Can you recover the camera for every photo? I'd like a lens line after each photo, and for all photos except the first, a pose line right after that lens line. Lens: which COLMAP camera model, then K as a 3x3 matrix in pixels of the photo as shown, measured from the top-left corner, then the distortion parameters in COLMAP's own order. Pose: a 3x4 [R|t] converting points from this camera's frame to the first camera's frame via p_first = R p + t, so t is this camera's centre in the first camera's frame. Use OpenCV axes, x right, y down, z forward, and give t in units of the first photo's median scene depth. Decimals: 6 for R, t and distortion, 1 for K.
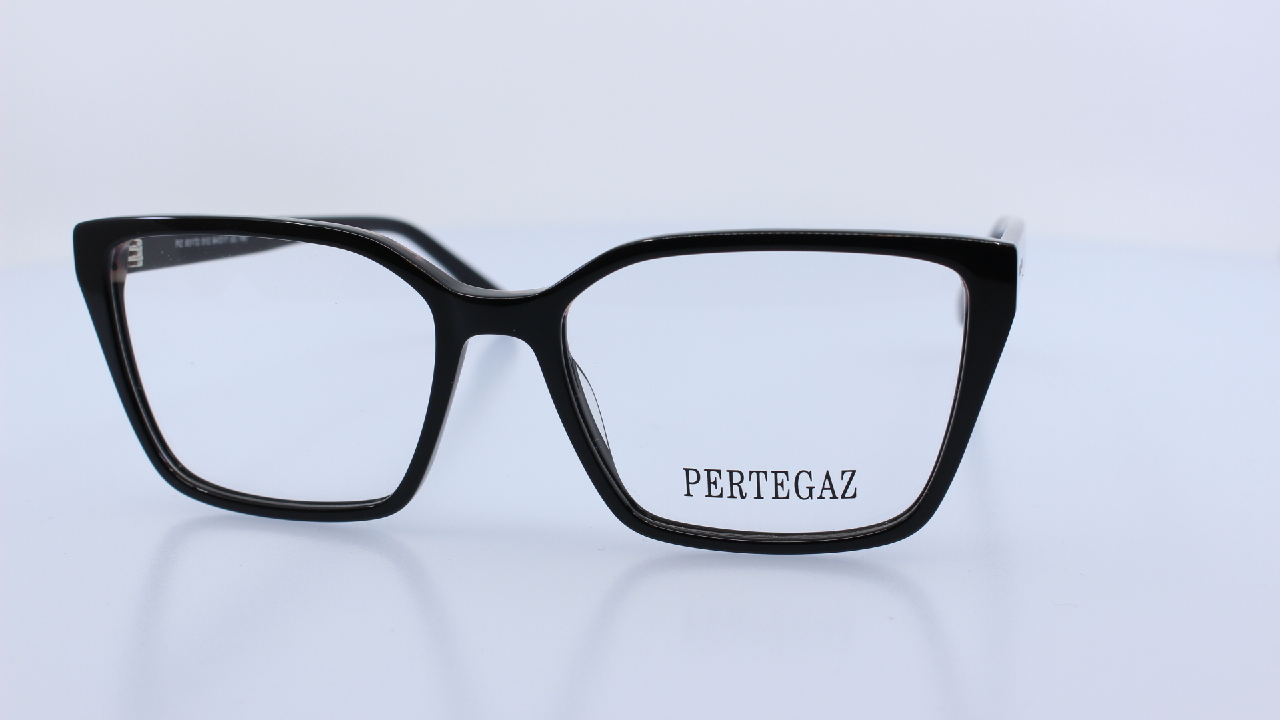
lens RADIAL K [[1659.1, 0, 640.0], [0, 1659.1, 360.0], [0, 0, 1]] dist [0.007839, -0.009178]
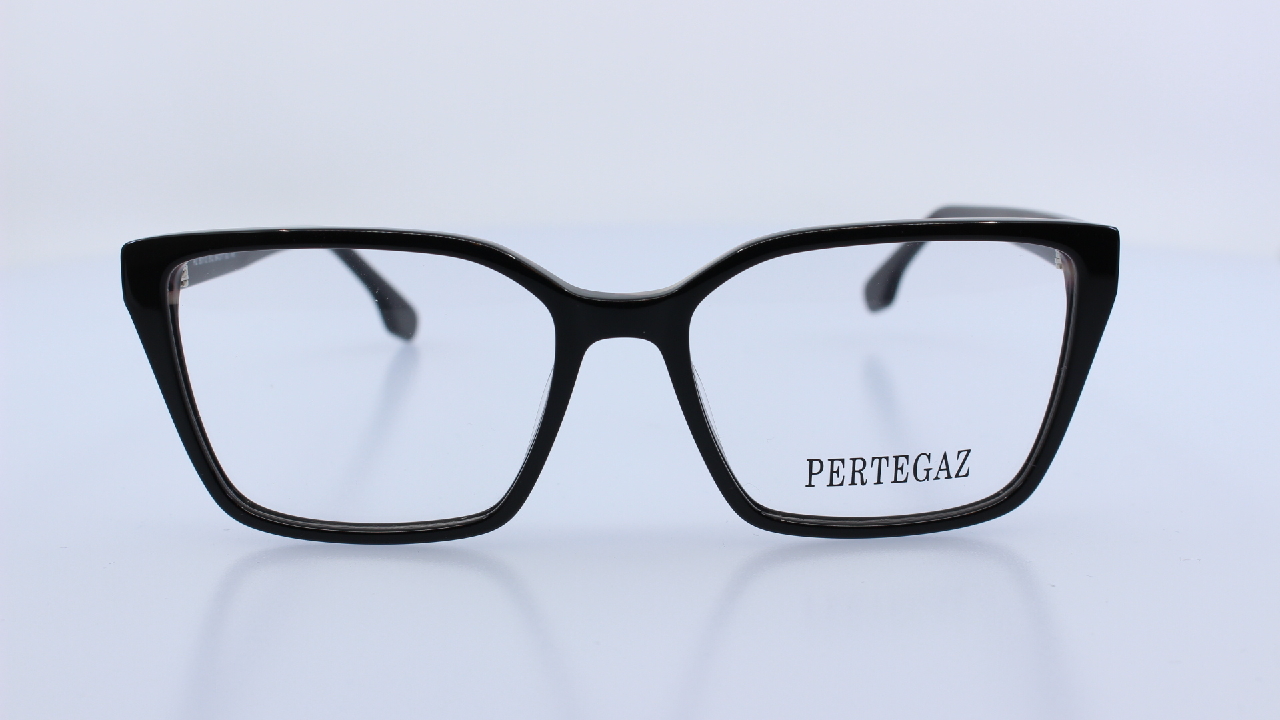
lens RADIAL K [[1659.1, 0, 640.0], [0, 1659.1, 360.0], [0, 0, 1]] dist [0.007839, -0.009178]
pose [[0.970823, -0.057169, 0.232882, -0.304472], [0.056963, 0.998347, 0.007615, -0.008684], [-0.232932, 0.005873, 0.972475, 0.042465]]
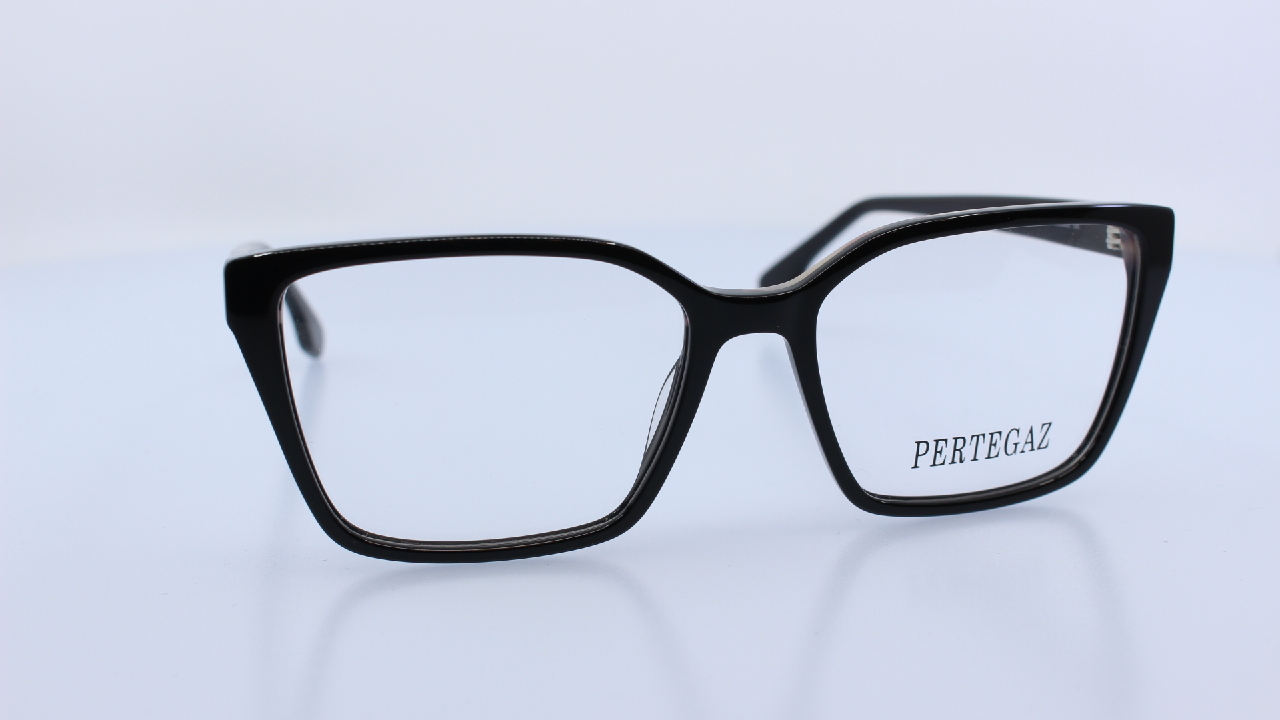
lens RADIAL K [[1659.1, 0, 640.0], [0, 1659.1, 360.0], [0, 0, 1]] dist [0.007839, -0.009178]
pose [[0.883092, -0.108534, 0.456475, -0.599589], [0.112108, 0.993508, 0.019338, -0.025604], [-0.455611, 0.034097, 0.889526, 0.147380]]
